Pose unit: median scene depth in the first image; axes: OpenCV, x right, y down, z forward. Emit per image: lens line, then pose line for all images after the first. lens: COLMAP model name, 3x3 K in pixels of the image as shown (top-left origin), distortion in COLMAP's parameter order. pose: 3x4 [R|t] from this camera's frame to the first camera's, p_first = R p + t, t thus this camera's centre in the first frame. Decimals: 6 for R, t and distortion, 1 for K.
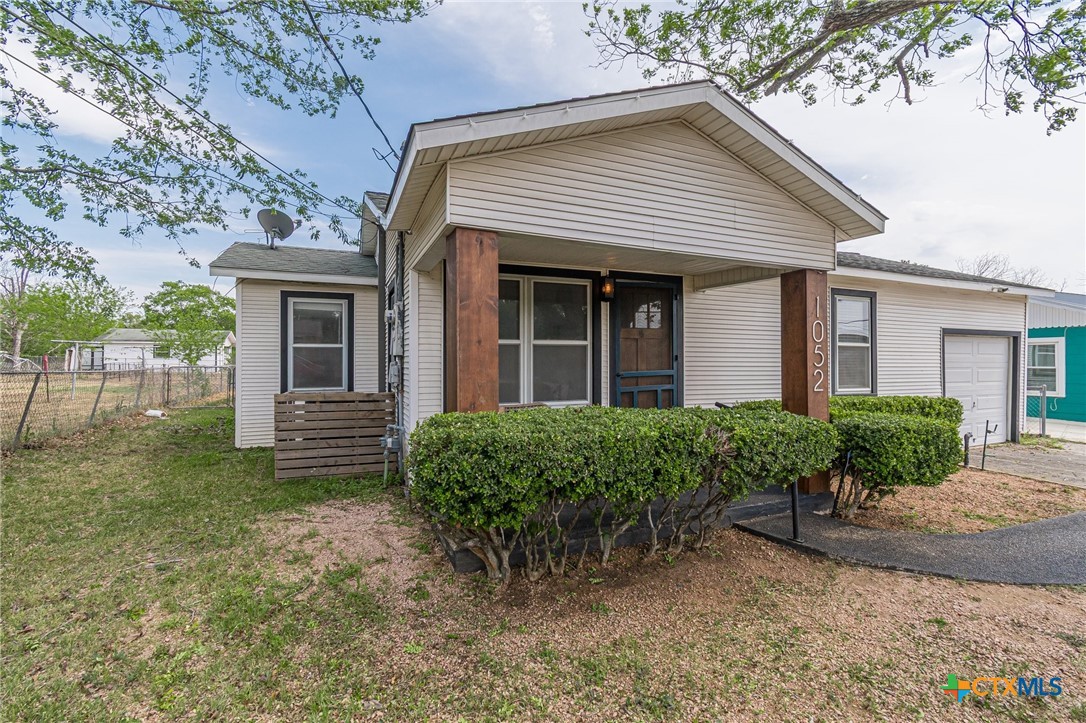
lens RADIAL K [[481.8, 0, 541.0], [0, 481.8, 363.0], [0, 0, 1]] dist [0.005059, 0.000029]
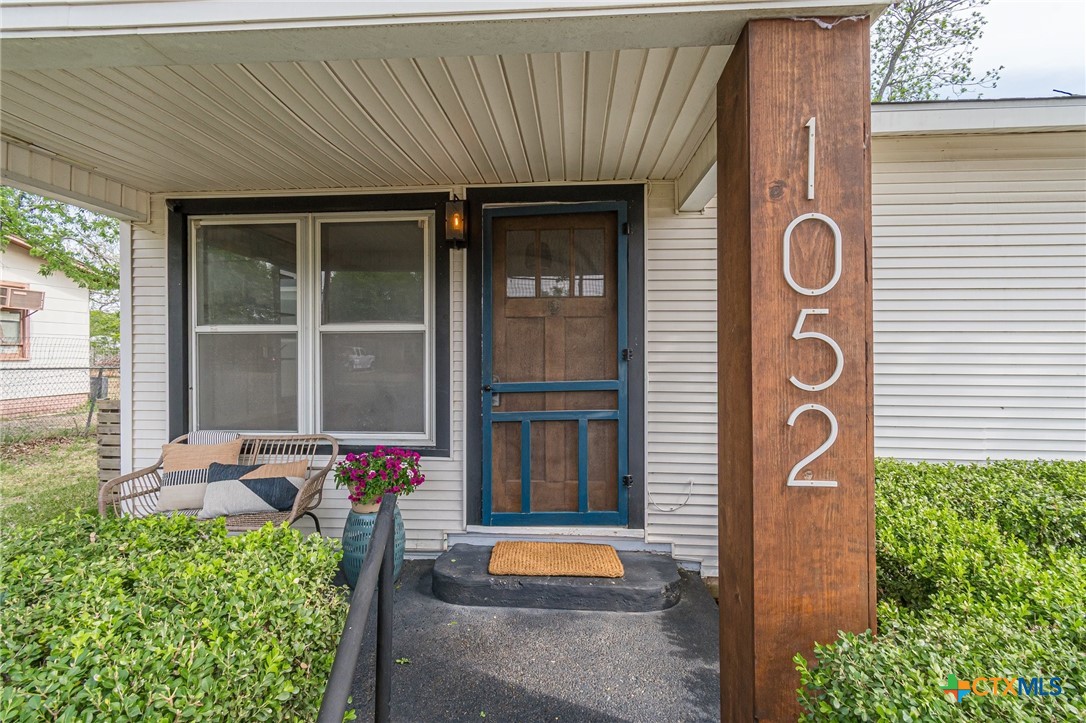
lens RADIAL K [[481.8, 0, 542.6], [0, 481.8, 360.1], [0, 0, 1]] dist [0.005059, 0.000029]
pose [[0.891769, 0.005891, -0.452454, 0.458953], [-0.003554, 0.999976, 0.006014, -0.008892], [0.452478, -0.003755, 0.891768, 0.575432]]
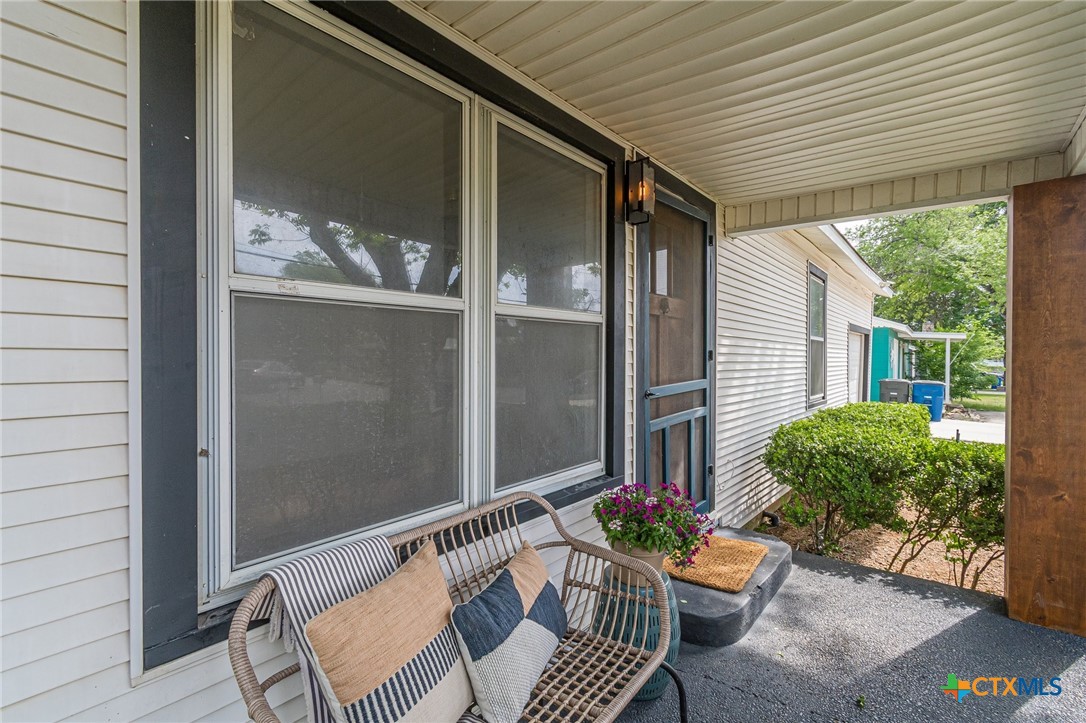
lens RADIAL K [[481.8, 0, 542.3], [0, 481.8, 363.0], [0, 0, 1]] dist [0.005059, 0.000029]
pose [[0.895733, -0.003773, 0.444576, -0.127648], [-0.002579, 0.999903, 0.013681, -0.010082], [-0.444584, -0.013400, 0.895637, 0.657320]]
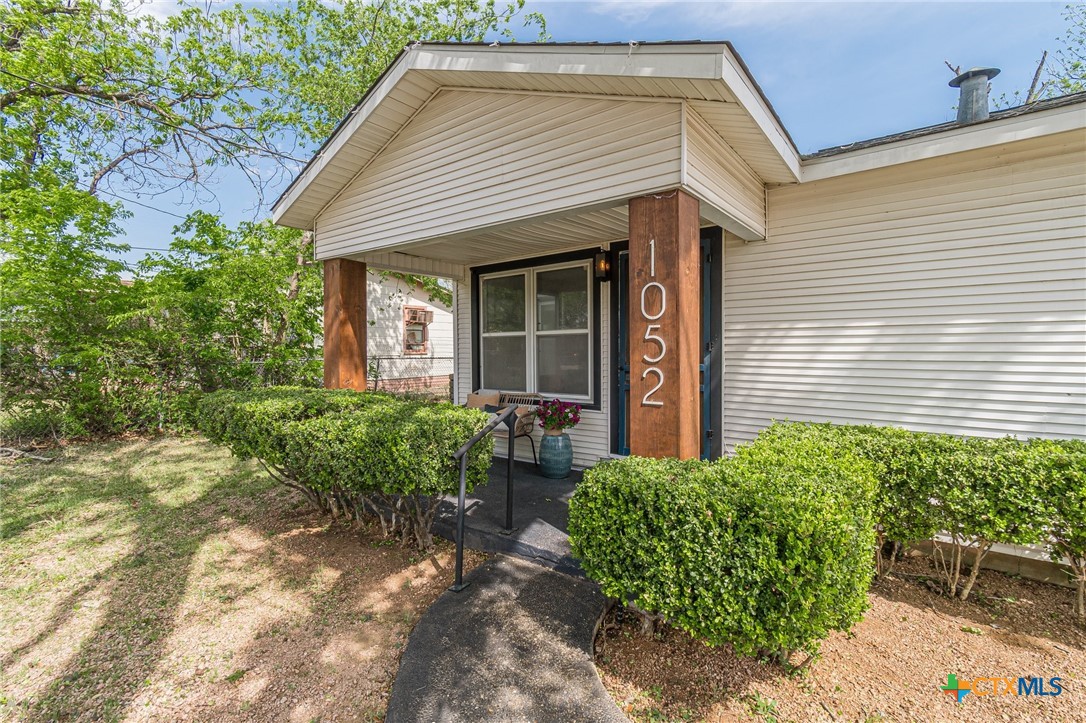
lens RADIAL K [[481.8, 0, 548.8], [0, 481.8, 366.7], [0, 0, 1]] dist [0.005059, 0.000029]
pose [[0.503022, 0.027317, -0.863842, 0.824906], [0.000848, 0.999484, 0.032101, -0.005008], [0.864273, -0.016880, 0.502739, 0.490377]]
